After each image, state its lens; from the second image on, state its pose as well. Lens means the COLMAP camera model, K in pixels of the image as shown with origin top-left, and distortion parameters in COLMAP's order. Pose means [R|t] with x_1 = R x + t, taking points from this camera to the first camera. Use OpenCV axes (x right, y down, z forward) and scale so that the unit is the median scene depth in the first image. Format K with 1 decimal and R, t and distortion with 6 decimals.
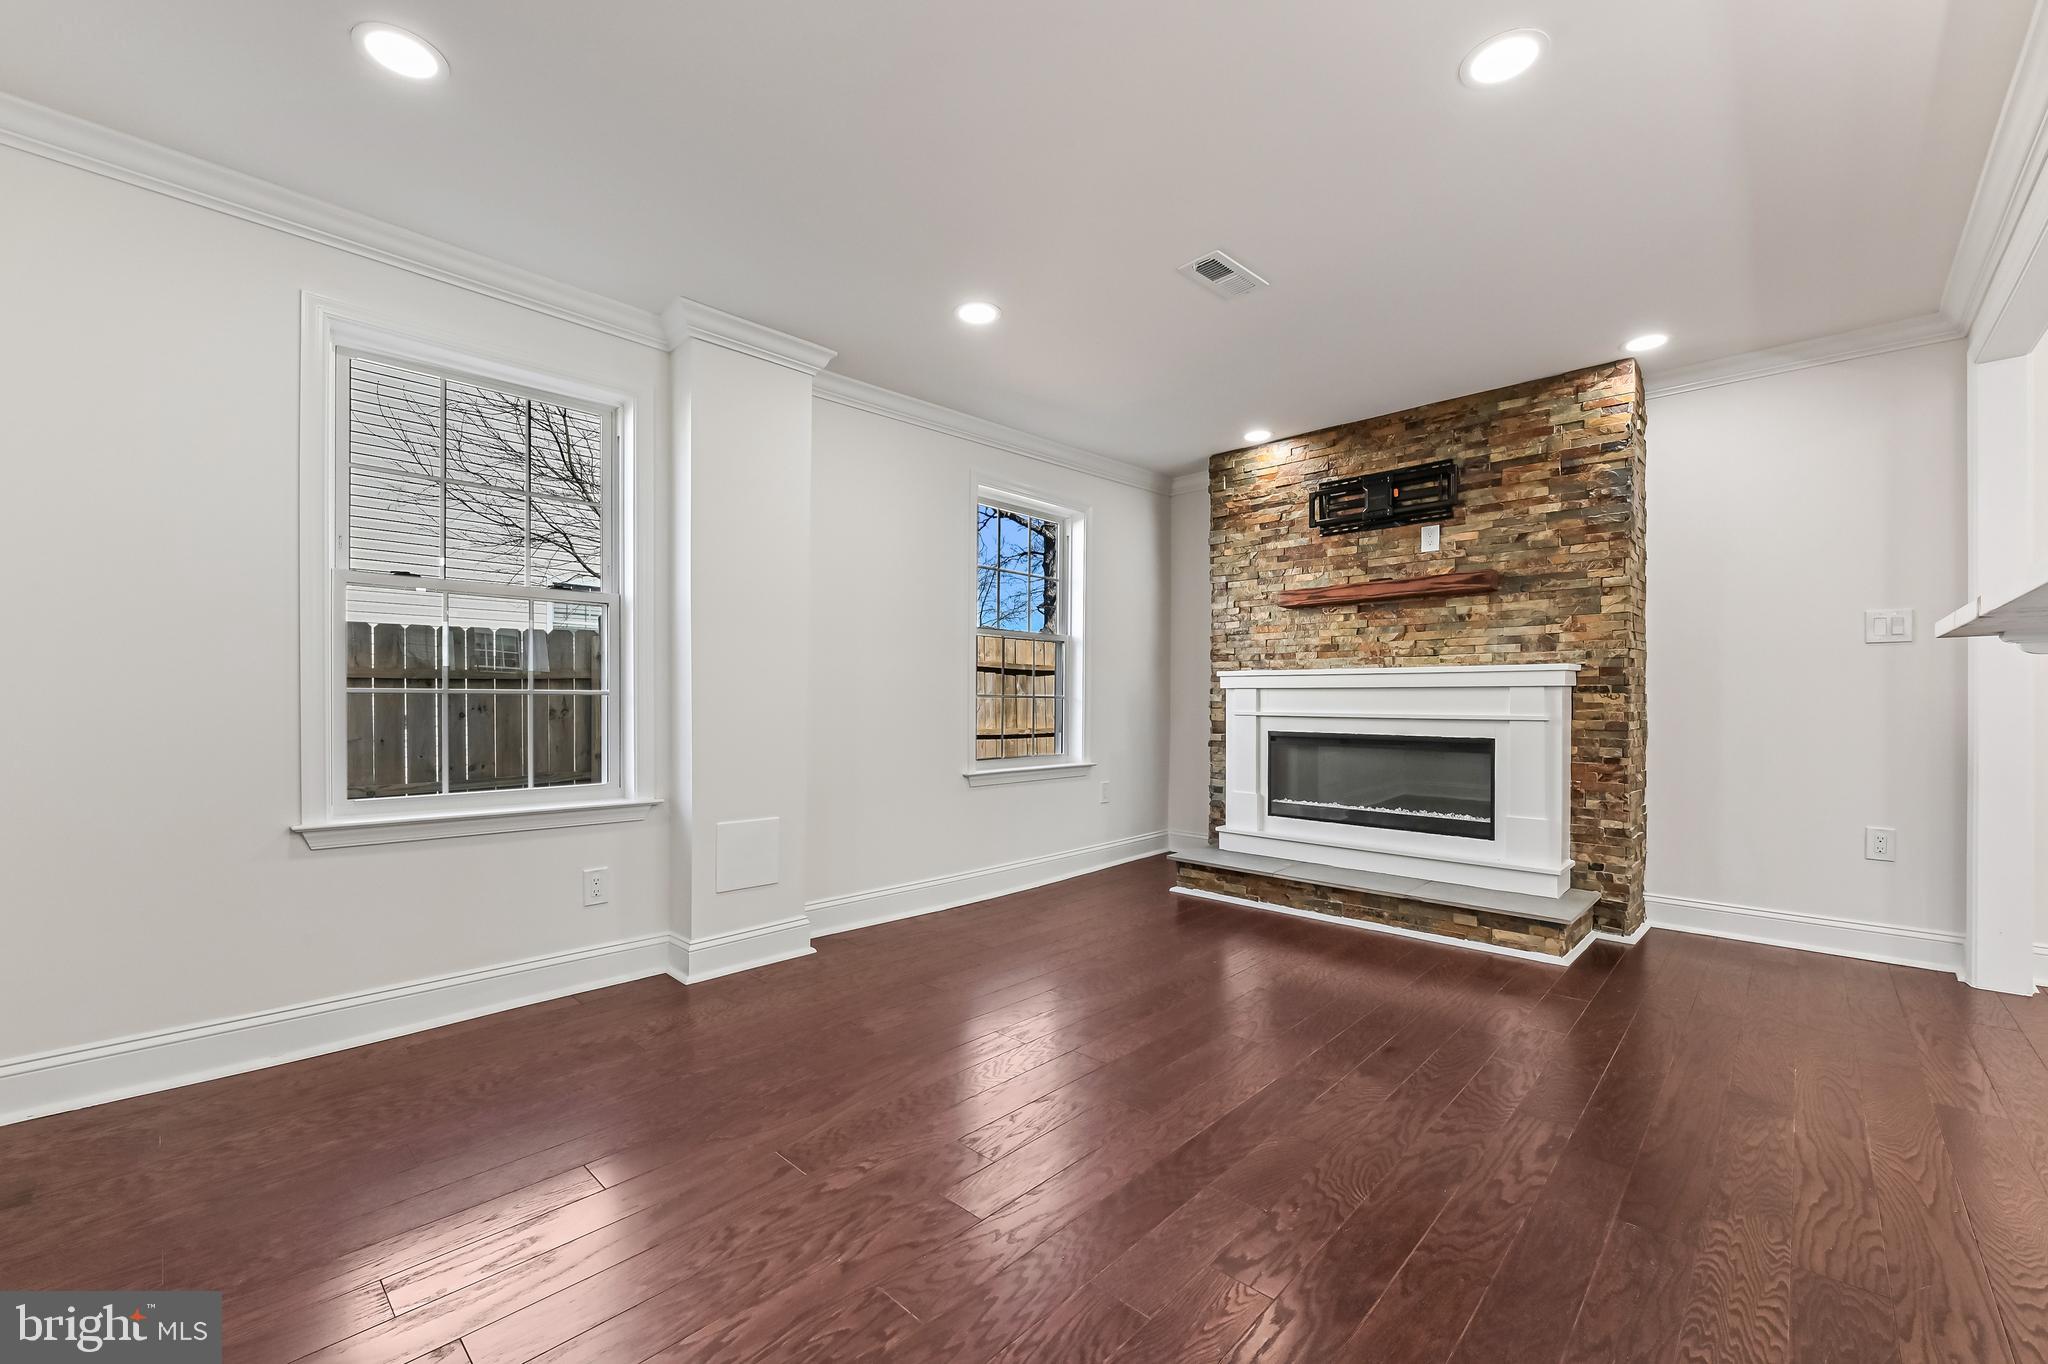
lens RADIAL K [[817.5, 0, 1026.8], [0, 817.5, 699.7], [0, 0, 1]] dist [-0.008543, -0.000509]
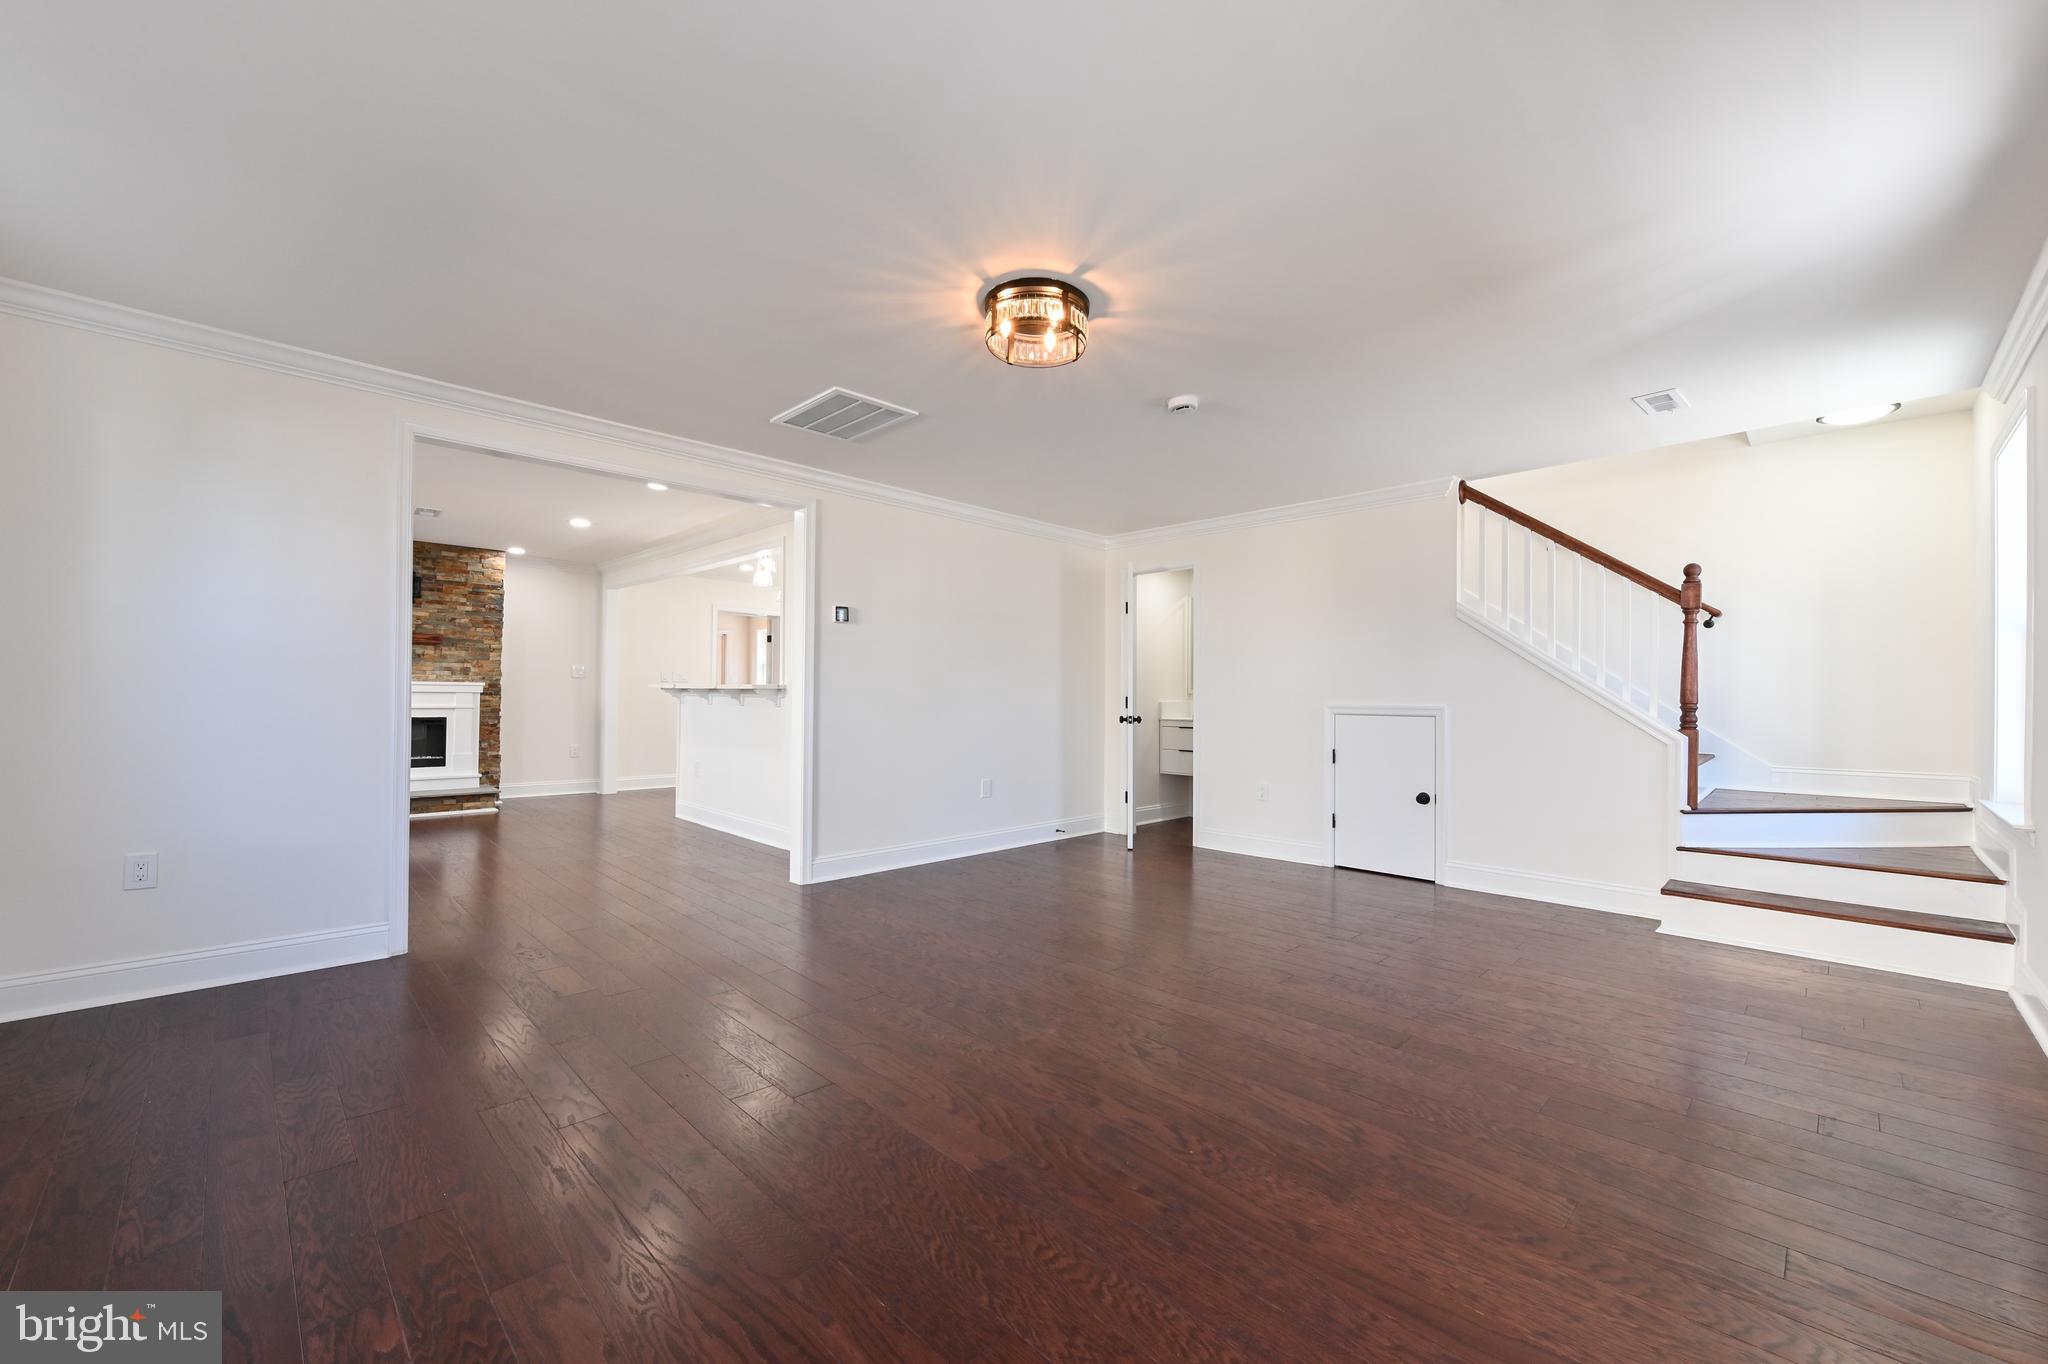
lens RADIAL K [[800.9, 0, 1016.2], [0, 800.9, 689.2], [0, 0, 1]] dist [-0.014067, -0.000225]
pose [[0.037965, 0.005979, 0.999261, -1.394650], [-0.010477, 0.999930, -0.005585, -0.027336], [-0.999224, -0.010257, 0.038025, -0.524537]]
